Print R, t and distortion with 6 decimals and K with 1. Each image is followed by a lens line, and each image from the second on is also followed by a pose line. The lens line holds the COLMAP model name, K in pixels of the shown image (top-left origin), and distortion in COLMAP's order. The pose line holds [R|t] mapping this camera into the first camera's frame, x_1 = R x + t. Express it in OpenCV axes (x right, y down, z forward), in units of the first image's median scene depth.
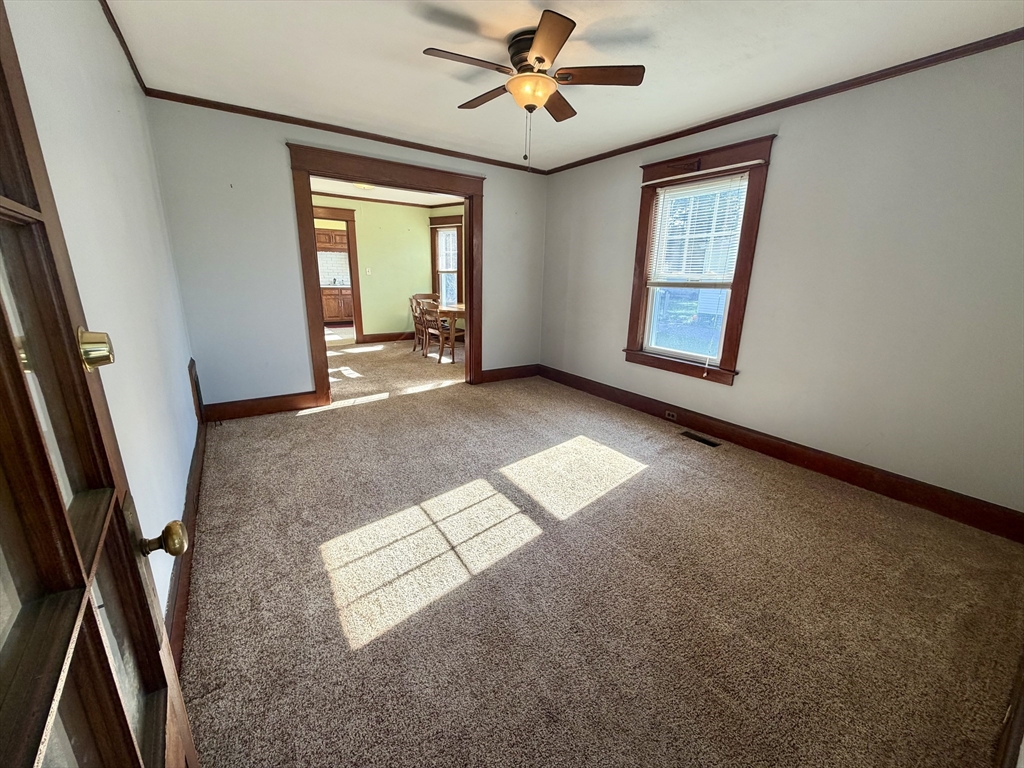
lens RADIAL K [[406.5, 0, 509.5], [0, 406.5, 384.5], [0, 0, 1]] dist [-0.000702, 0.000119]
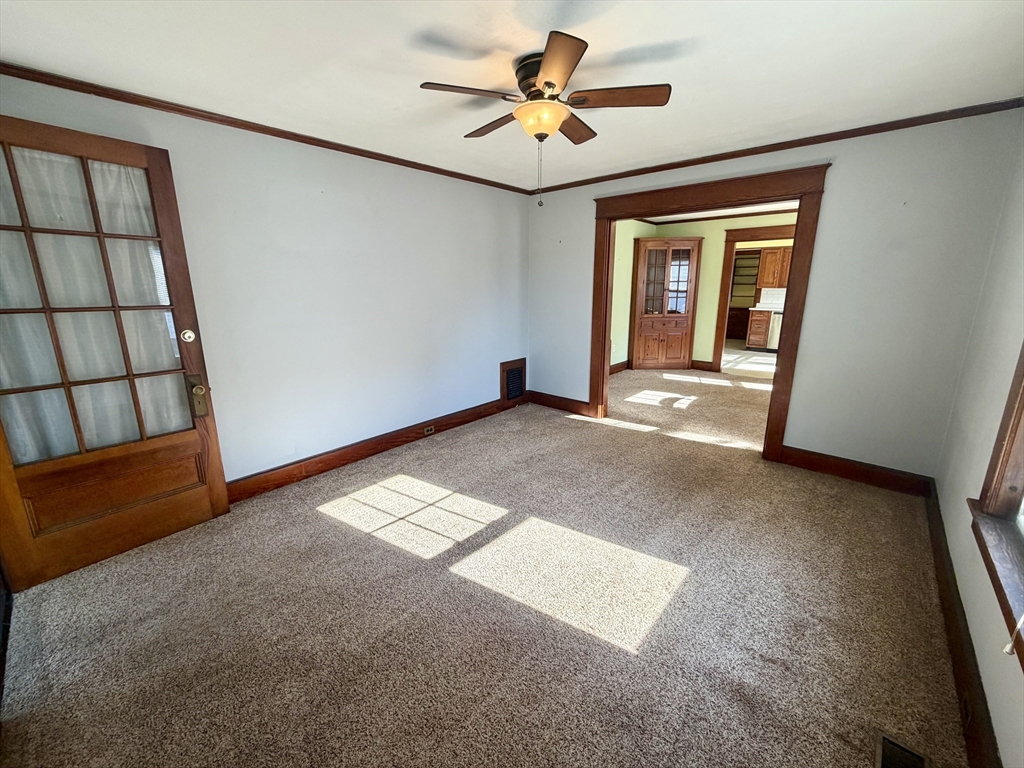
lens RADIAL K [[401.6, 0, 513.3], [0, 401.6, 375.4], [0, 0, 1]] dist [-0.001592, -0.000017]
pose [[0.257277, 0.192835, -0.946902, 0.639692], [-0.246173, 0.960637, 0.128746, -0.179855], [0.934456, 0.199978, 0.294621, 0.489499]]
